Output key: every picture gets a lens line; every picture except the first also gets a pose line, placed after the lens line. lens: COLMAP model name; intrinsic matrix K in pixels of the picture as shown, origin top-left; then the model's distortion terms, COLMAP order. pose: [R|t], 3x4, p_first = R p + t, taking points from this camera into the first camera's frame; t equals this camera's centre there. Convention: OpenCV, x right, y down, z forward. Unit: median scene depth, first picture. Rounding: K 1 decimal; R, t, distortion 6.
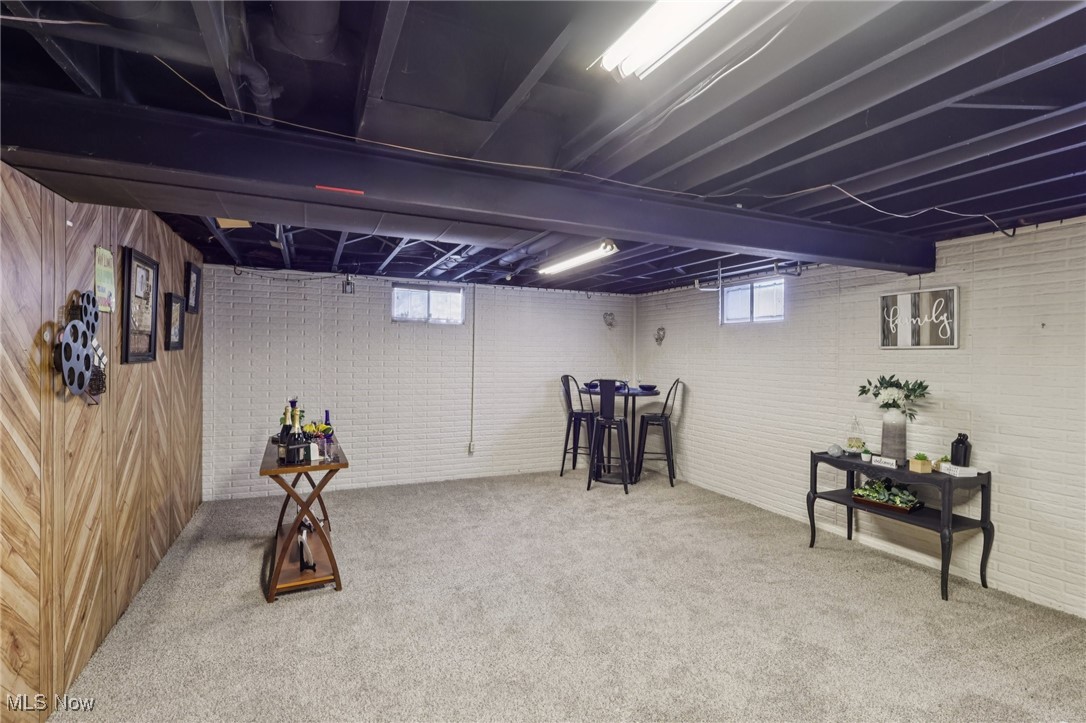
lens RADIAL K [[512.1, 0, 542.6], [0, 512.1, 359.3], [0, 0, 1]] dist [-0.002993, 0.000179]
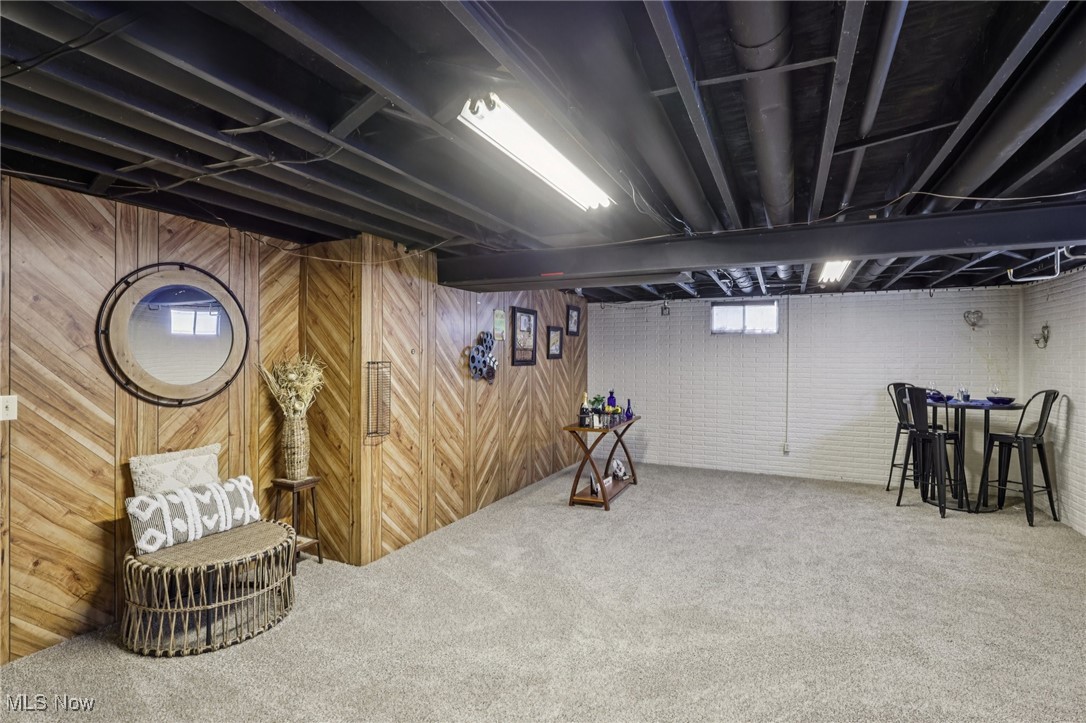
lens RADIAL K [[516.9, 0, 543.0], [0, 516.9, 361.5], [0, 0, 1]] dist [0.000310, 0.000195]
pose [[0.647126, -0.004230, -0.762371, 0.514107], [-0.005919, 0.999927, -0.010572, 0.008957], [0.762360, 0.011354, 0.647054, -0.135177]]
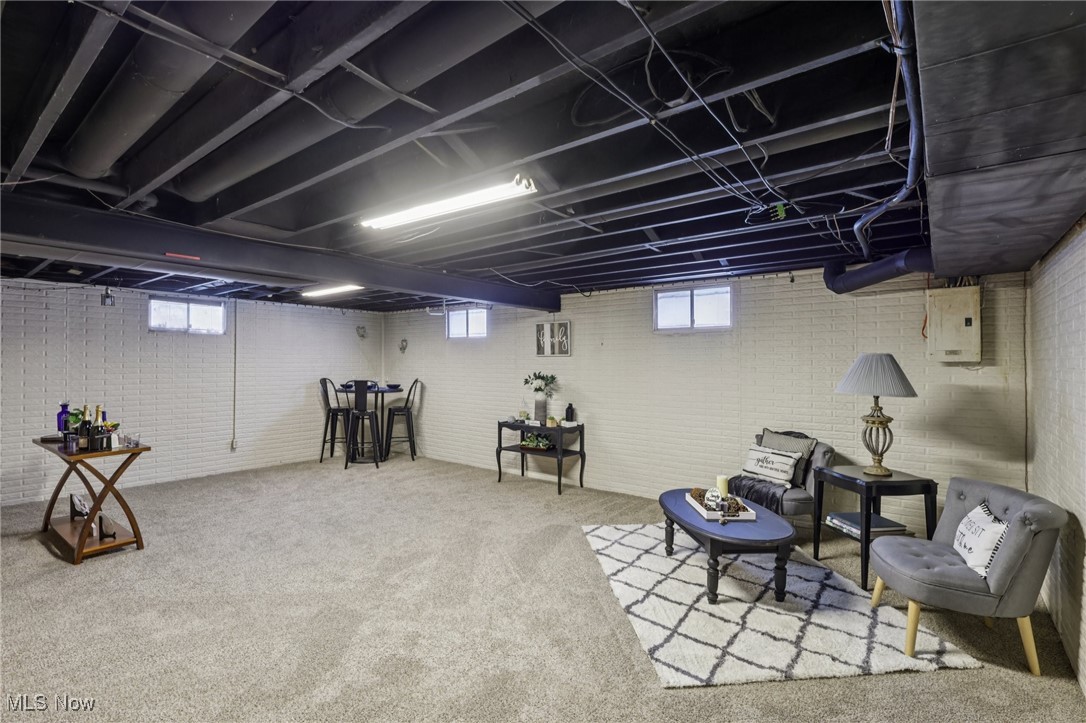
lens RADIAL K [[501.3, 0, 539.4], [0, 501.3, 364.5], [0, 0, 1]] dist [-0.001272, -0.000129]
pose [[0.888915, -0.009771, 0.457967, -0.064616], [0.010371, 0.999945, 0.001203, 0.004143], [-0.457954, 0.003680, 0.888968, -0.409721]]
